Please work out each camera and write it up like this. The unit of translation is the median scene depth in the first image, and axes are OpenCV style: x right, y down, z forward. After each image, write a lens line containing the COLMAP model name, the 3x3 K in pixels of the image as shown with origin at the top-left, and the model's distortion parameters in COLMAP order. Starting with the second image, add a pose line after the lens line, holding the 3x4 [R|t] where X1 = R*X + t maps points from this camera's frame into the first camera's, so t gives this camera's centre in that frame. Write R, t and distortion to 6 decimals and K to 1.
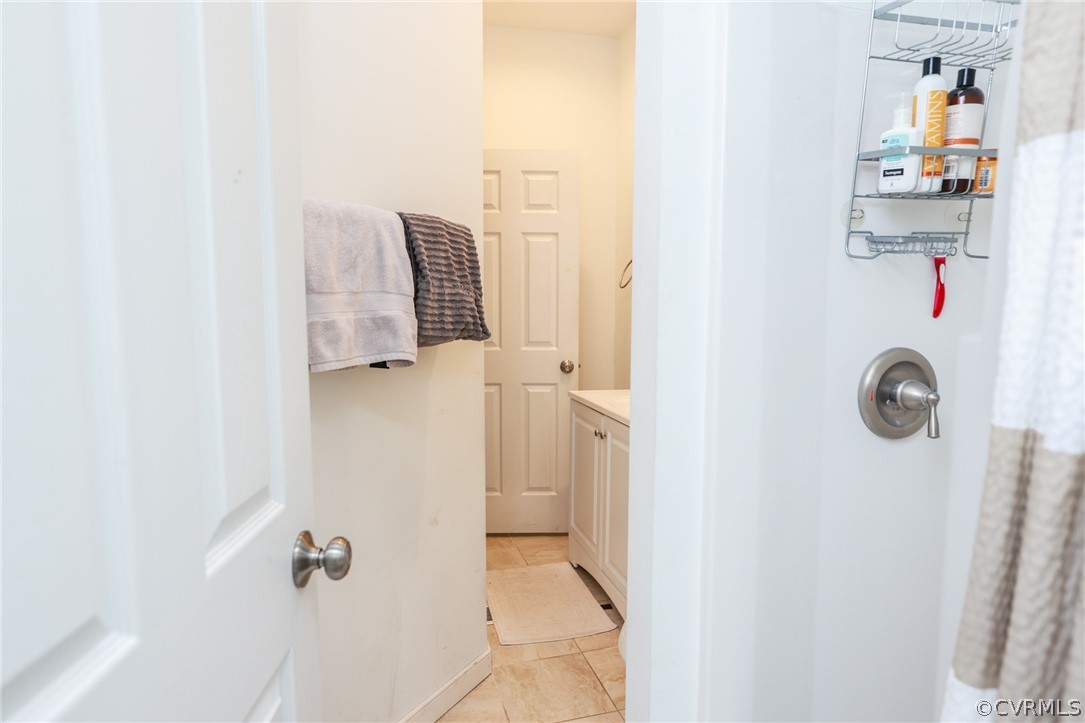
lens RADIAL K [[617.8, 0, 539.4], [0, 617.8, 360.8], [0, 0, 1]] dist [-0.013395, -0.000087]
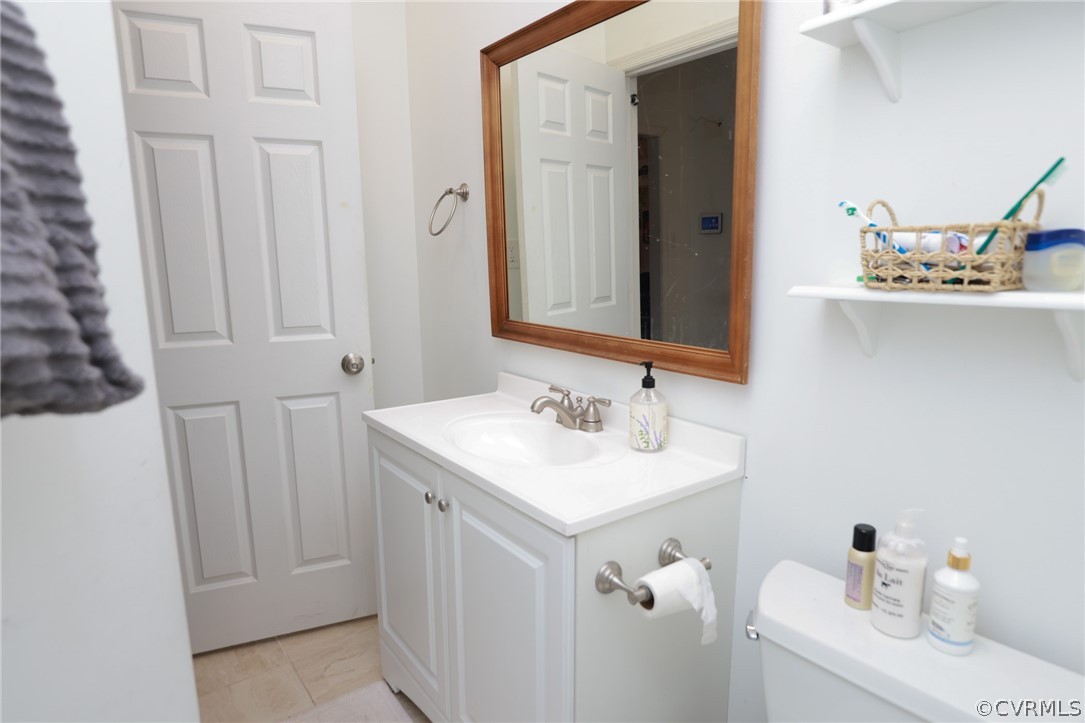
lens RADIAL K [[617.8, 0, 545.3], [0, 617.8, 365.9], [0, 0, 1]] dist [-0.013395, -0.000087]
pose [[0.926631, -0.076820, 0.368040, -0.004397], [0.045704, 0.994659, 0.092541, -0.038989], [-0.373183, -0.068931, 0.925193, 0.367570]]
